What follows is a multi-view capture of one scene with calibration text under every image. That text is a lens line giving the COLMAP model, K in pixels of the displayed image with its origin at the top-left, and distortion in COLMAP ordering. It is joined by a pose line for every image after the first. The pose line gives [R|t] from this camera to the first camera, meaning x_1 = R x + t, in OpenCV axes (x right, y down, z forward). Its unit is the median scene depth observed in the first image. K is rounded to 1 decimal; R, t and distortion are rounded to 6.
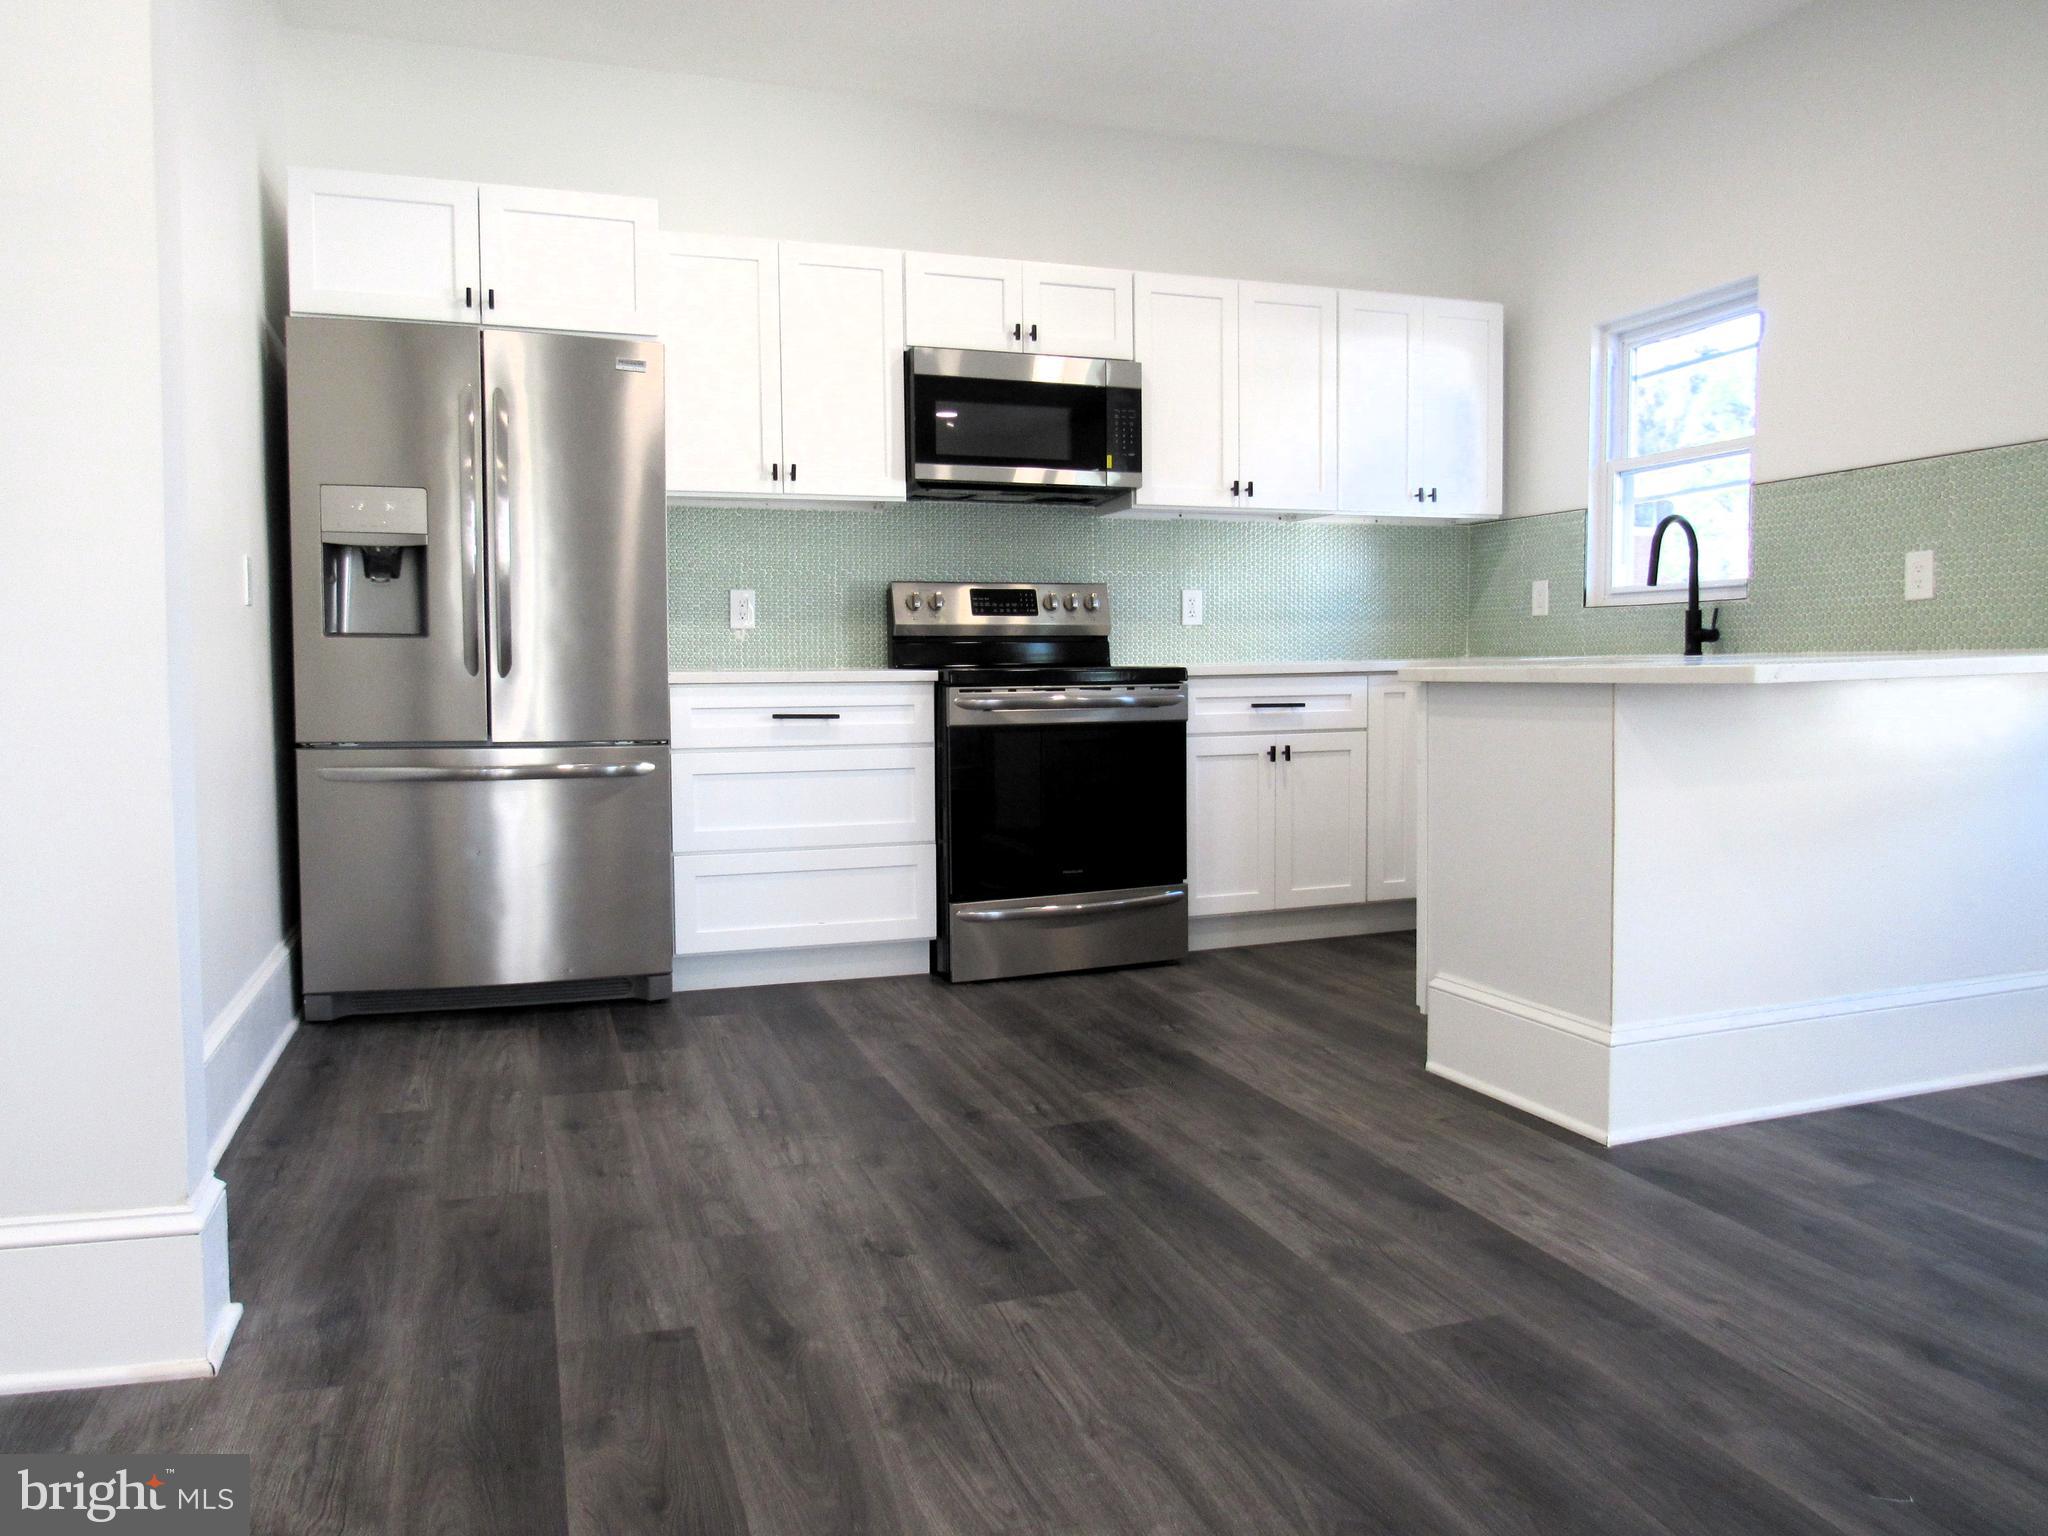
lens RADIAL K [[1477.7, 0, 1024.0], [0, 1477.7, 768.0], [0, 0, 1]] dist [-0.030513, 0.001966]
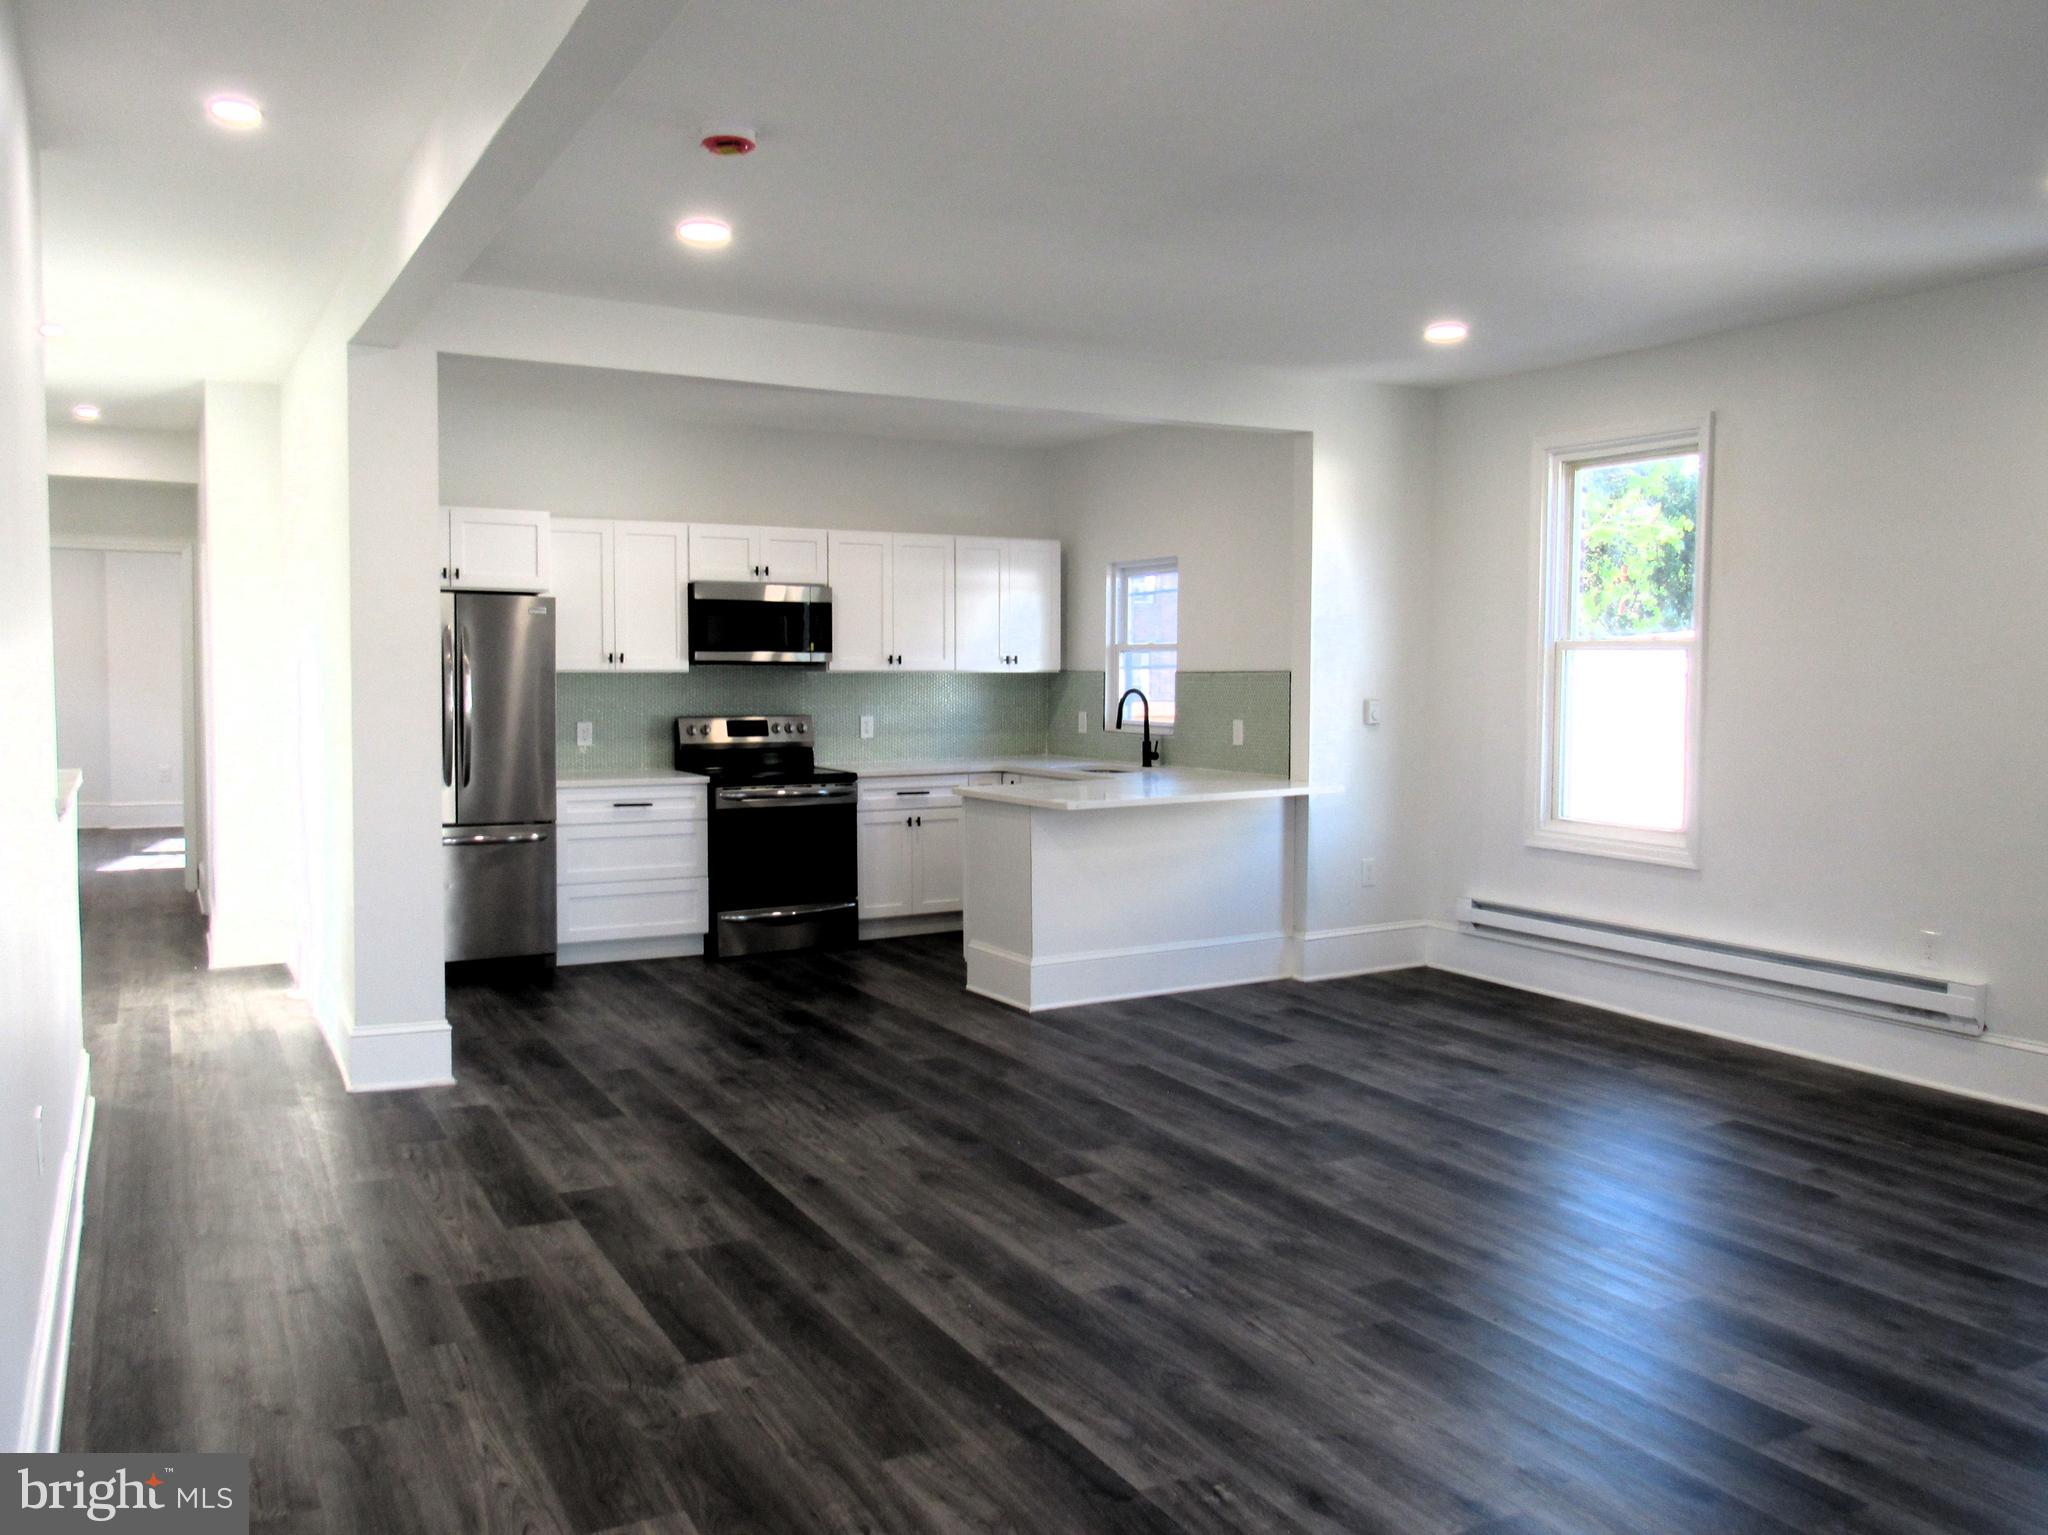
lens RADIAL K [[1642.2, 0, 1078.9], [0, 1642.2, 769.7], [0, 0, 1]] dist [-0.050691, -0.000356]
pose [[0.980623, 0.001402, 0.195899, -0.010482], [0.000450, 0.999956, -0.009412, -0.056747], [-0.195904, 0.009318, 0.980579, -0.963253]]
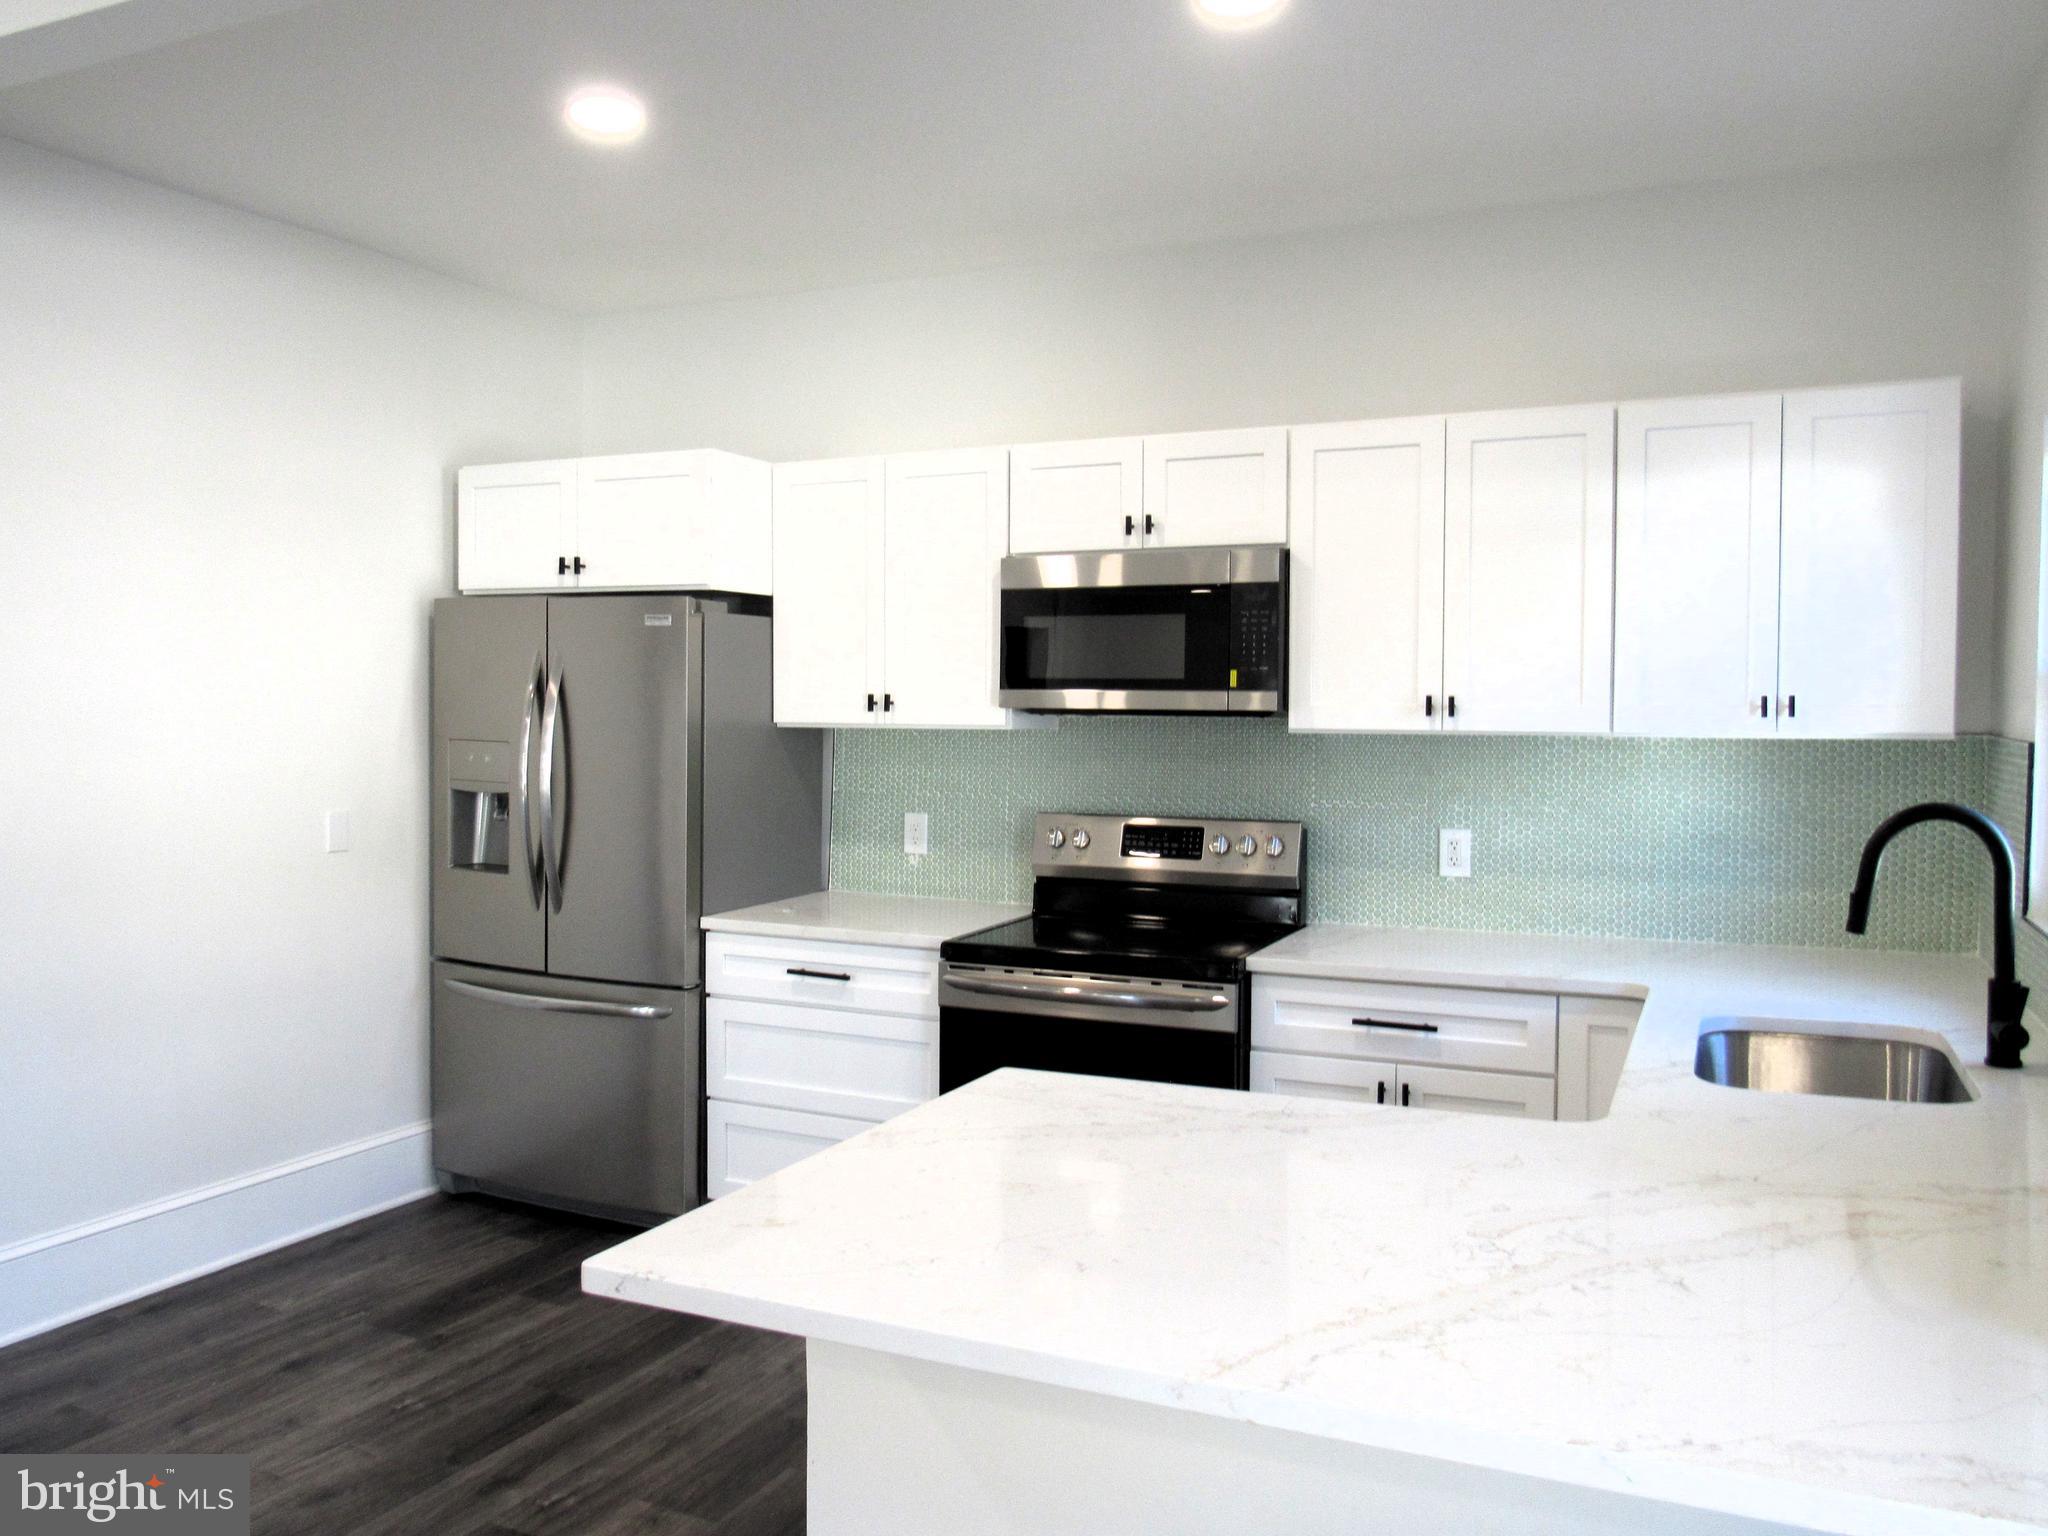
lens RADIAL K [[1580.1, 0, 1024.0], [0, 1580.1, 768.0], [0, 0, 1]] dist [-0.026797, -0.002783]
pose [[0.706164, 0.041447, -0.706834, 0.630172], [-0.061691, 0.998090, -0.003108, -0.166575], [0.705355, 0.045800, 0.707373, 0.368654]]
